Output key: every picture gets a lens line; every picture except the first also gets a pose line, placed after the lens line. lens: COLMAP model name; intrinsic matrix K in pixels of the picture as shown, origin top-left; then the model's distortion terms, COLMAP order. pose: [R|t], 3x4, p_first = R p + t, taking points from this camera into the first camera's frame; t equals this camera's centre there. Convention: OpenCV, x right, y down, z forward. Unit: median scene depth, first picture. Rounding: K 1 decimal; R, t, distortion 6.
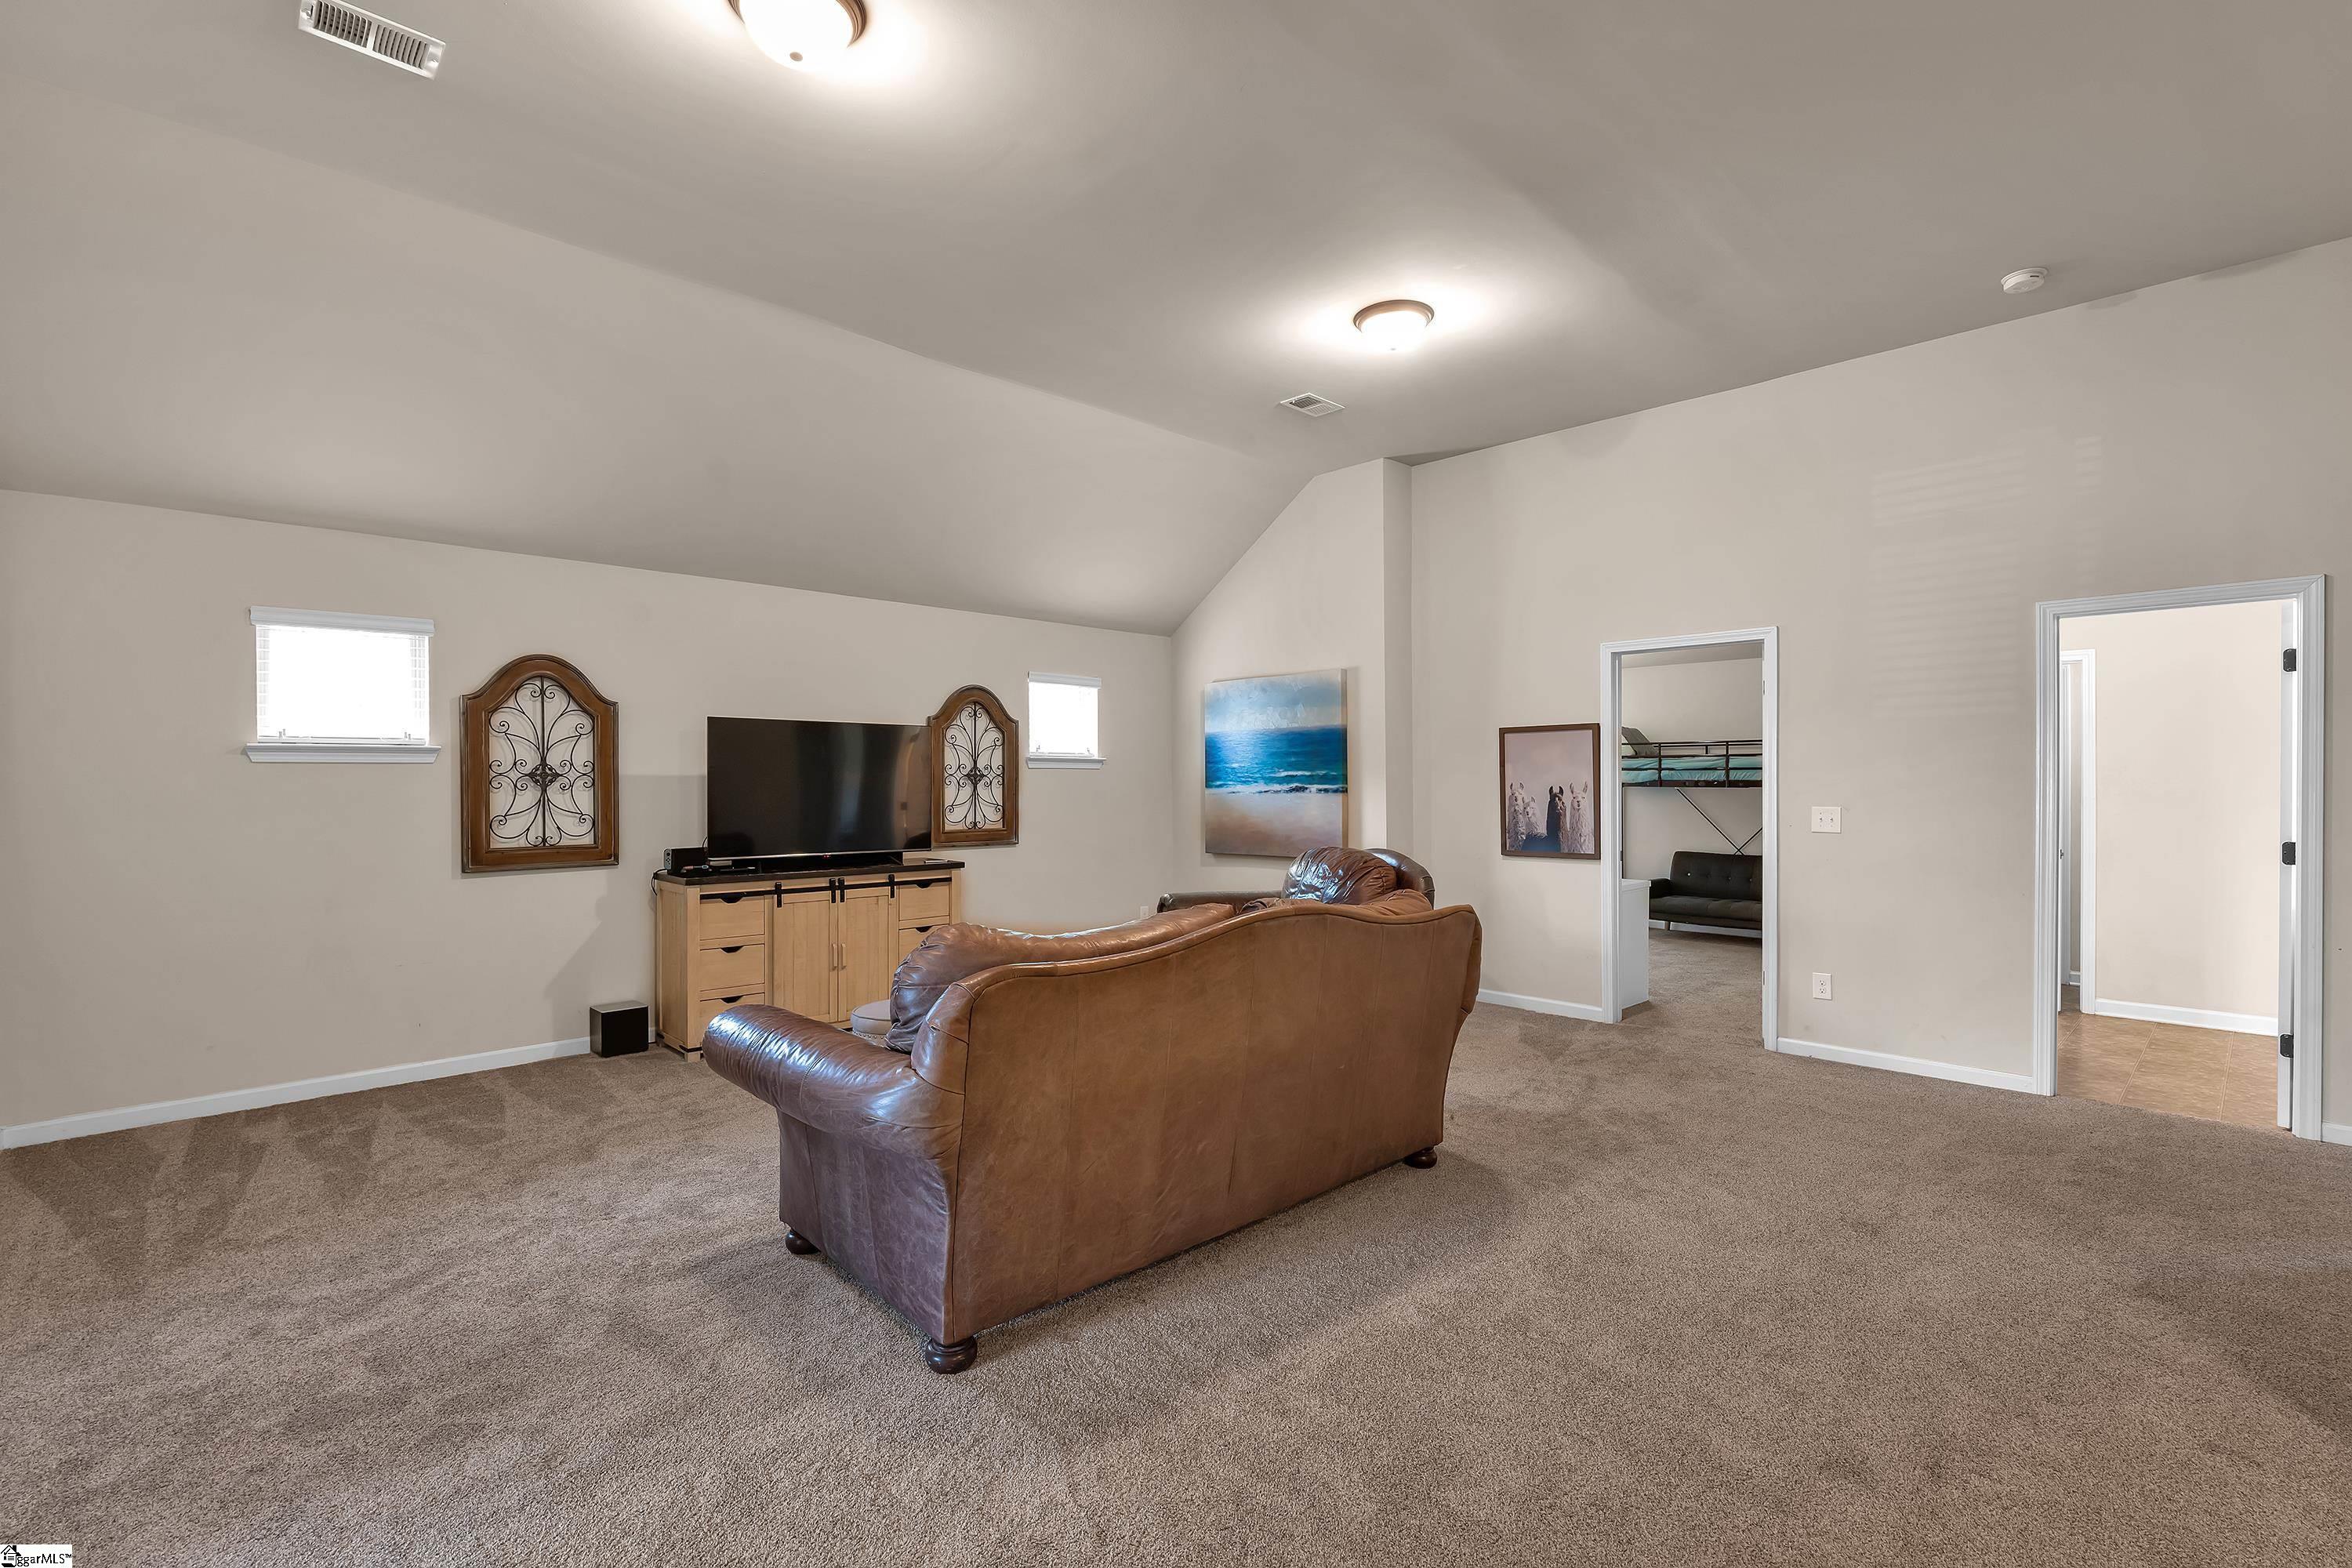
lens RADIAL K [[1053.7, 0, 1172.1], [0, 1053.7, 788.8], [0, 0, 1]] dist [0.000162, -0.000193]
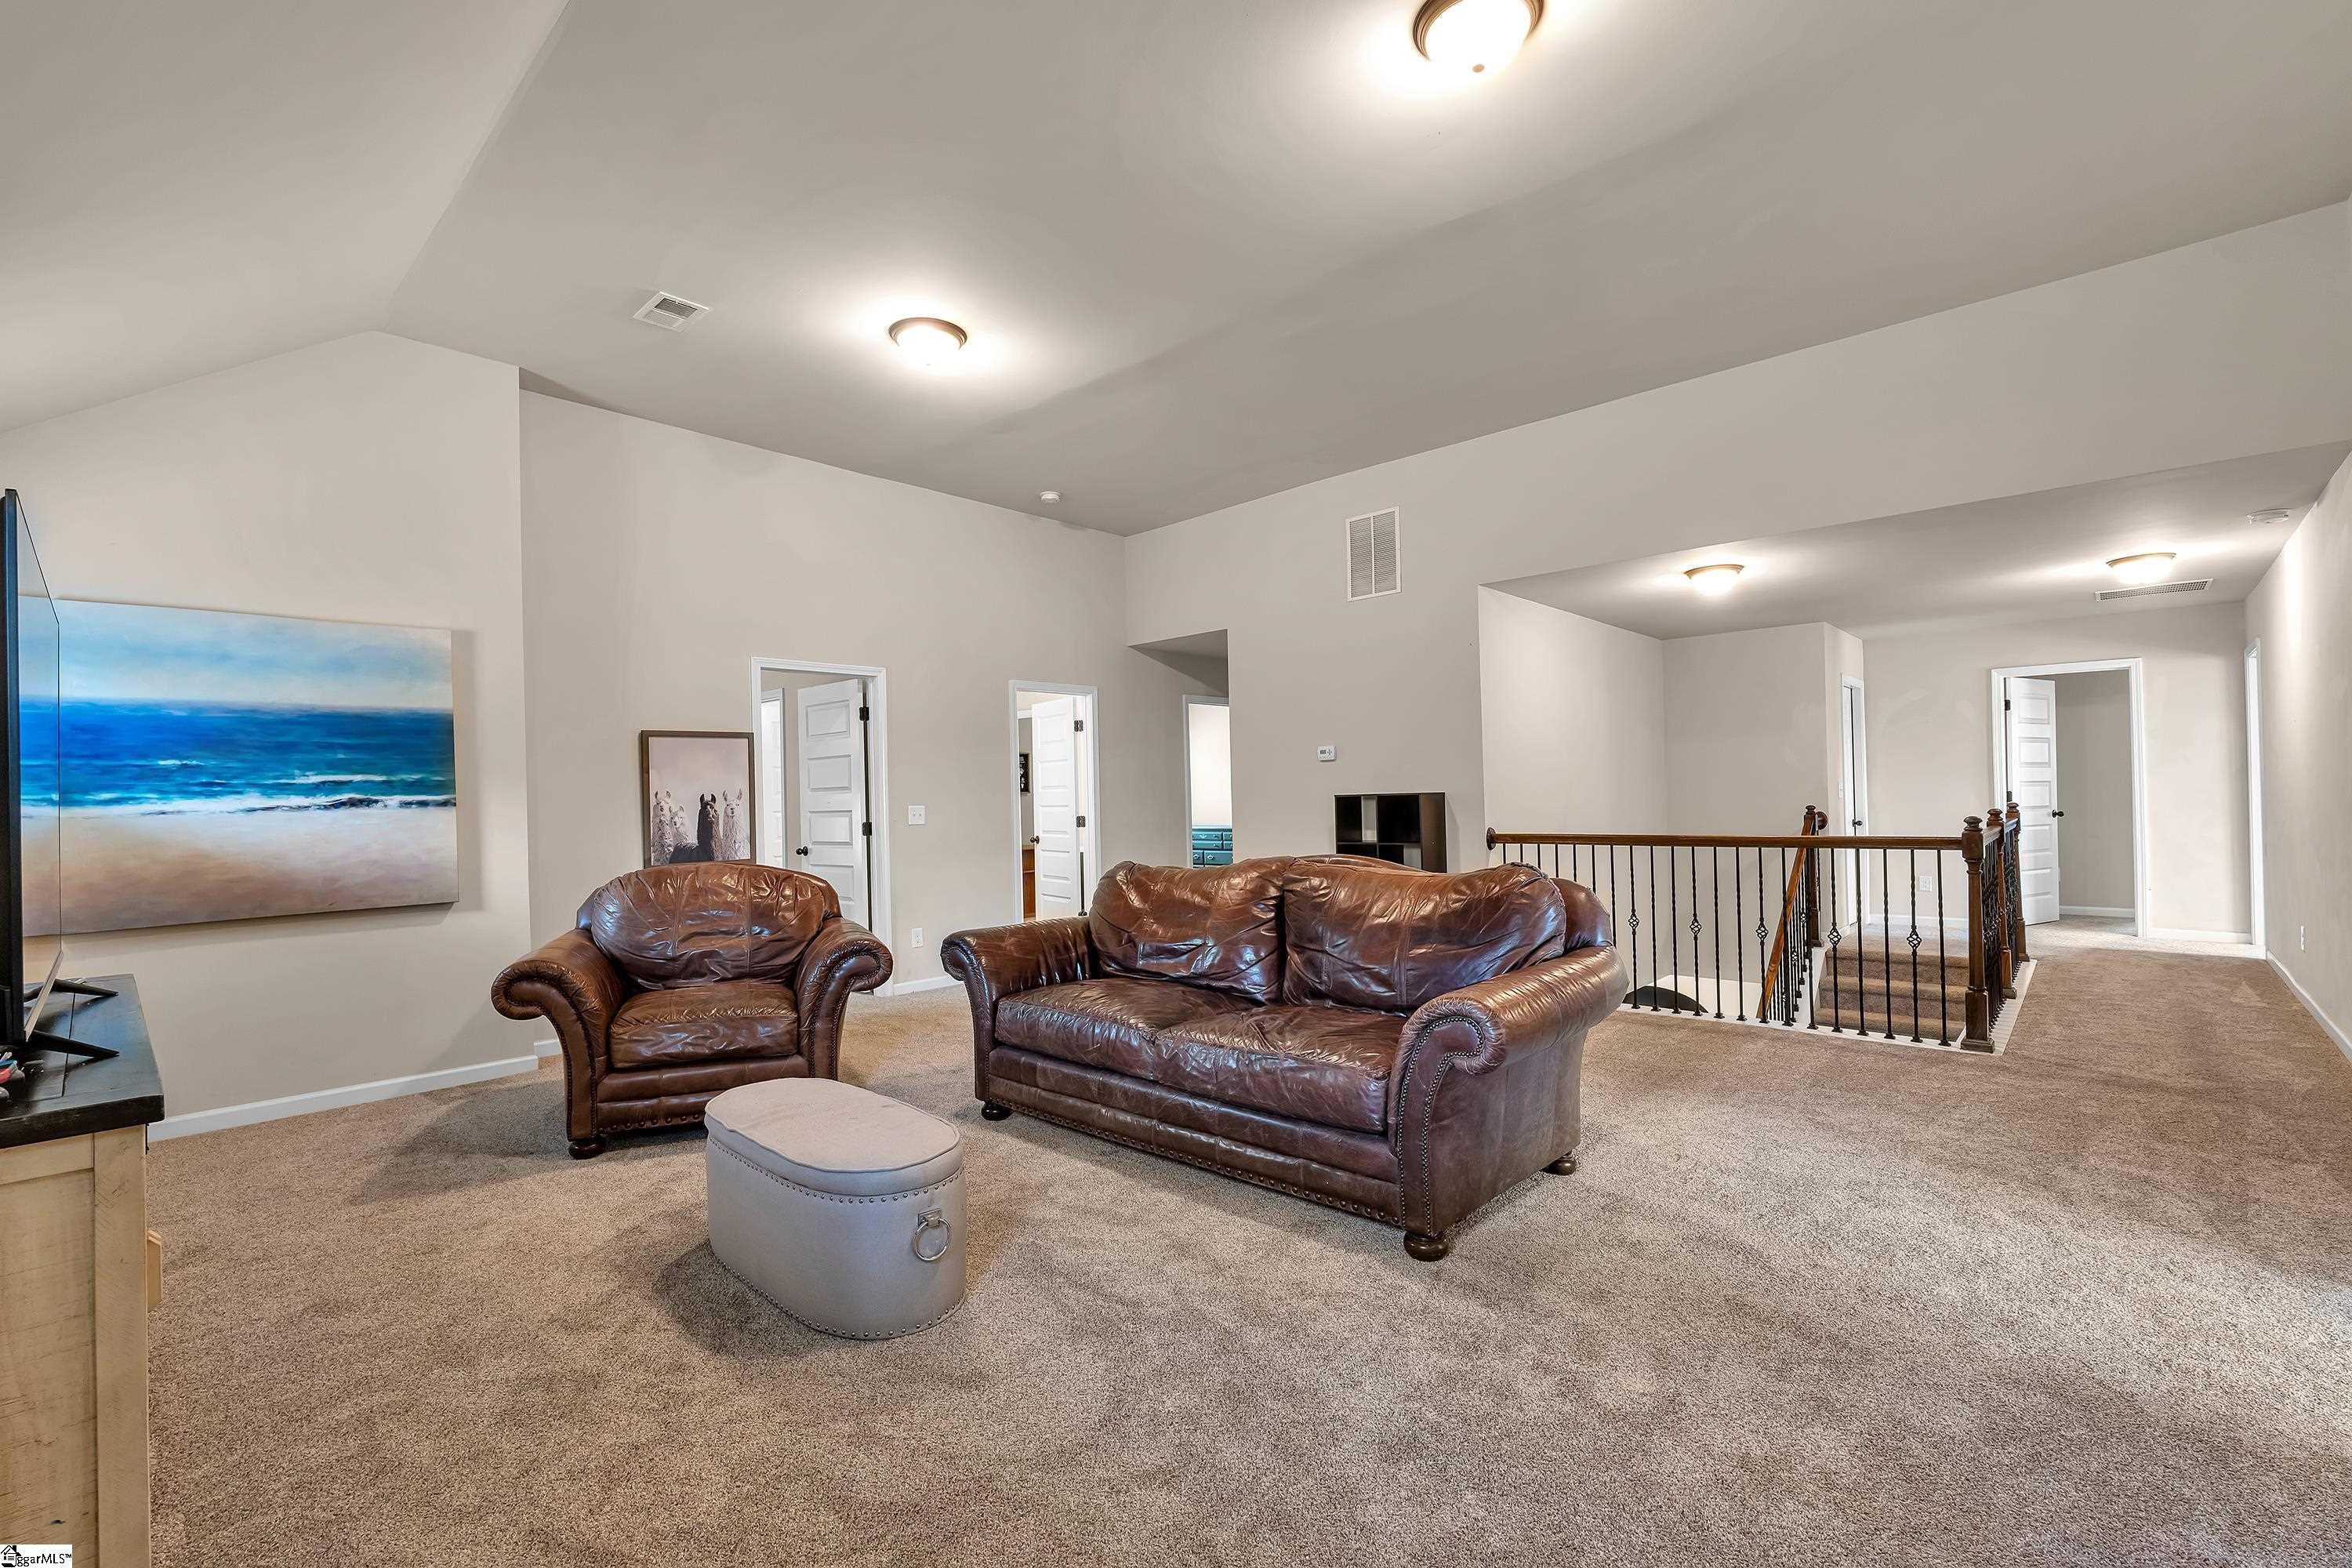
lens RADIAL K [[1016.1, 0, 1177.0], [0, 1016.1, 789.5], [0, 0, 1]] dist [-0.008978, 0.000945]
pose [[-0.058930, 0.009441, 0.998217, -0.668663], [0.029398, 0.999538, -0.007718, 0.014862], [-0.997829, 0.028891, -0.059180, 0.691215]]
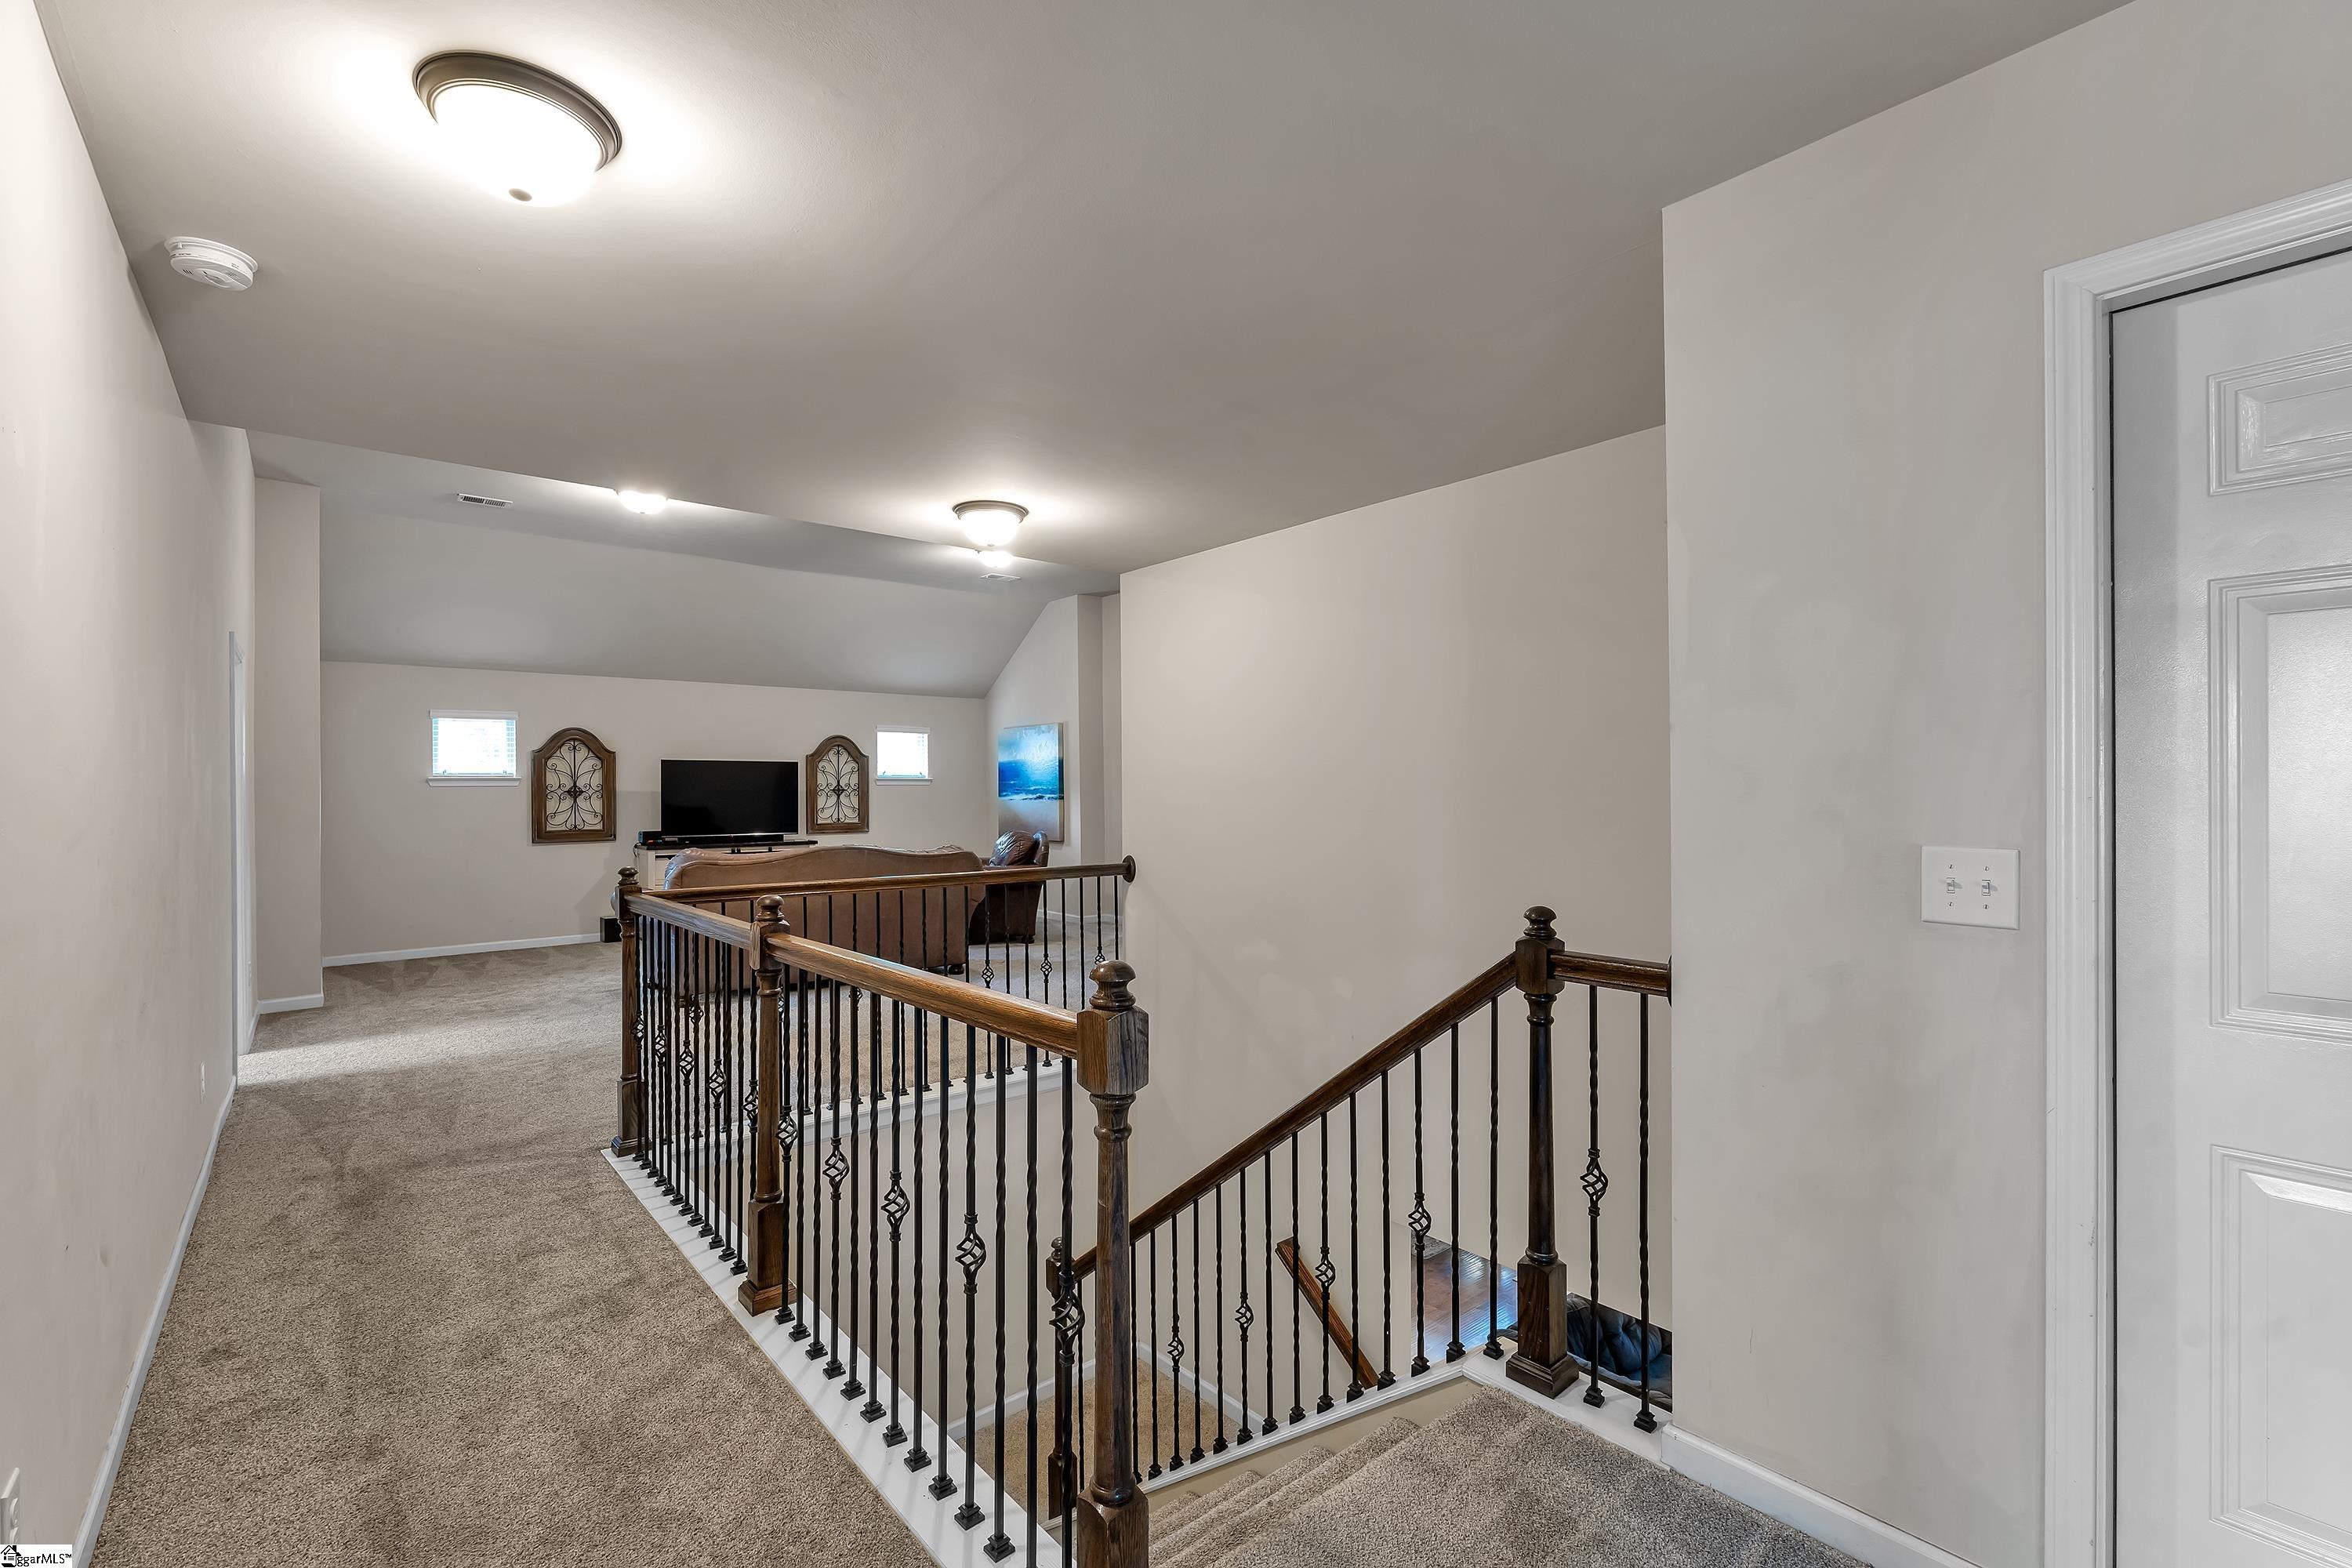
lens RADIAL K [[1016.1, 0, 1177.0], [0, 1016.1, 789.5], [0, 0, 1]] dist [-0.008978, 0.000945]
pose [[0.998133, -0.004411, -0.060925, 0.538929], [0.003957, 0.999964, -0.007570, 0.000669], [0.060956, 0.007314, 0.998114, -0.679519]]
